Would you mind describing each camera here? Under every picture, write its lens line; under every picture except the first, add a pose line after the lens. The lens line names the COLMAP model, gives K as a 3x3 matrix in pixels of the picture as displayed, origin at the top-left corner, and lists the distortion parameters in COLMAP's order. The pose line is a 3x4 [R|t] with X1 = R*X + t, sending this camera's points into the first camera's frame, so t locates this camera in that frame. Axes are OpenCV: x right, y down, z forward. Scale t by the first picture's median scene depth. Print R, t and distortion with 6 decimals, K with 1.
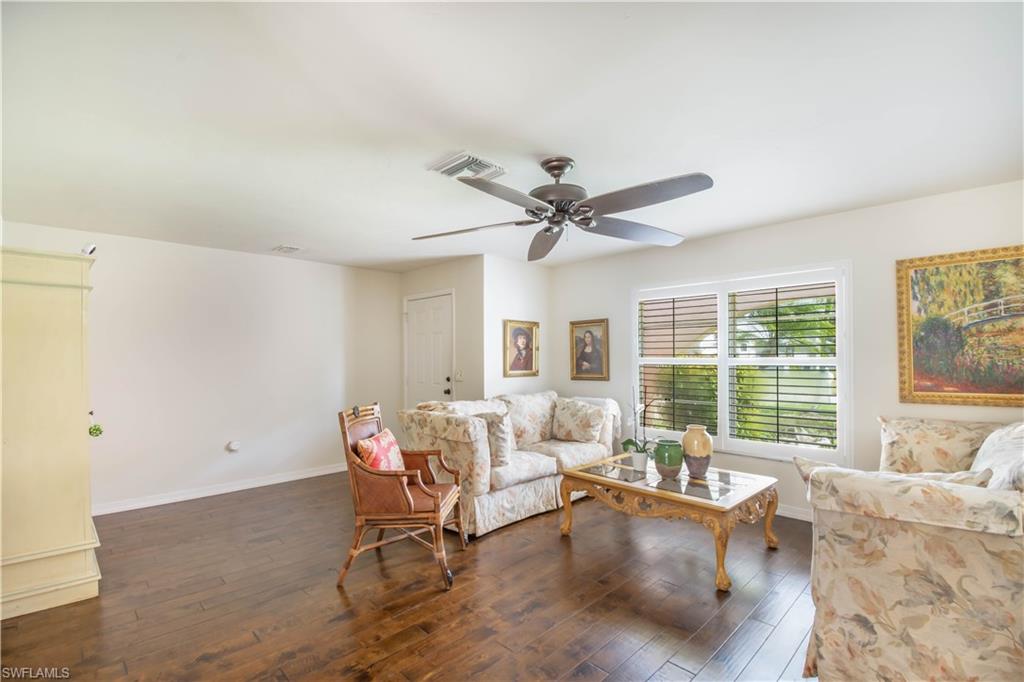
lens RADIAL K [[450.8, 0, 523.1], [0, 450.8, 367.0], [0, 0, 1]] dist [0.027120, -0.015614]
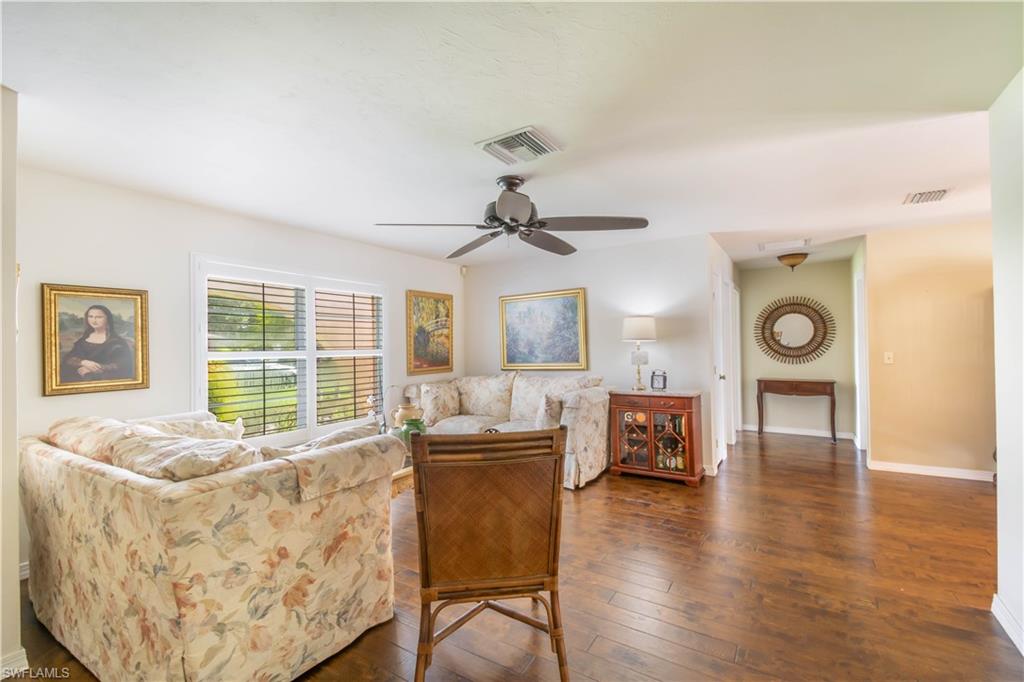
lens RADIAL K [[450.8, 0, 506.1], [0, 450.8, 349.8], [0, 0, 1]] dist [0.027120, -0.015614]
pose [[-0.205292, 0.003211, 0.978695, -0.788836], [0.039549, 0.999205, 0.005018, -0.010252], [-0.977901, 0.039737, -0.205256, 0.932143]]
